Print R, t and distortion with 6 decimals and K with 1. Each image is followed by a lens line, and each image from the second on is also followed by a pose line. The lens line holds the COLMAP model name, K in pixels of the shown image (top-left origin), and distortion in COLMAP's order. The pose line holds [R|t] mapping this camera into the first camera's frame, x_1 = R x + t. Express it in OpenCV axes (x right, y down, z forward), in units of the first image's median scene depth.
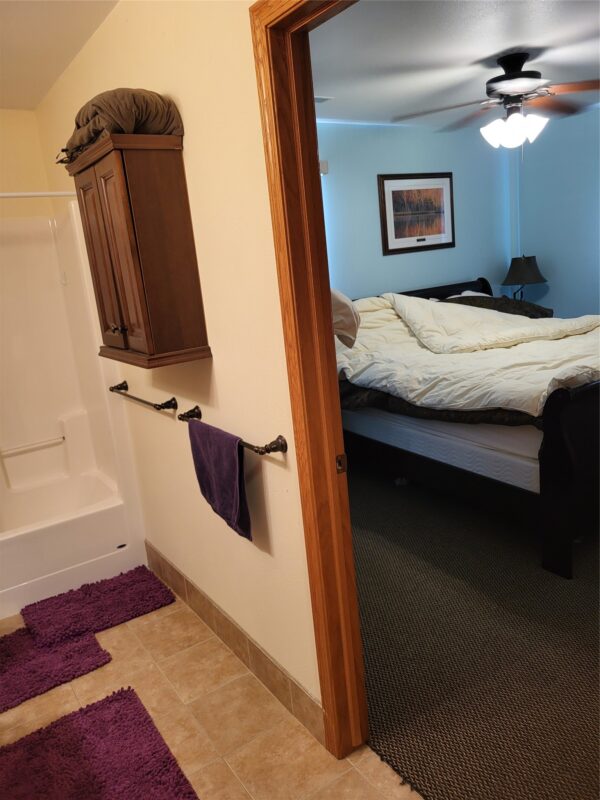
lens RADIAL K [[615.8, 0, 316.4], [0, 615.8, 401.1], [0, 0, 1]] dist [0.051668, -0.038450]
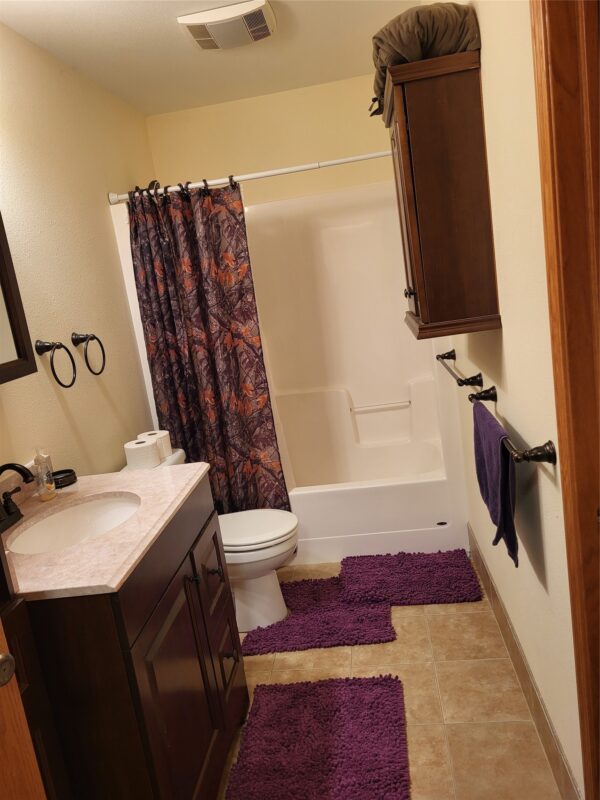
lens RADIAL K [[615.8, 0, 300.9], [0, 615.8, 393.3], [0, 0, 1]] dist [0.051668, -0.038450]
pose [[0.762370, 0.111380, -0.637484, 0.139850], [-0.080857, 0.993753, 0.076928, -0.025619], [0.642070, -0.007103, 0.766613, 0.193817]]
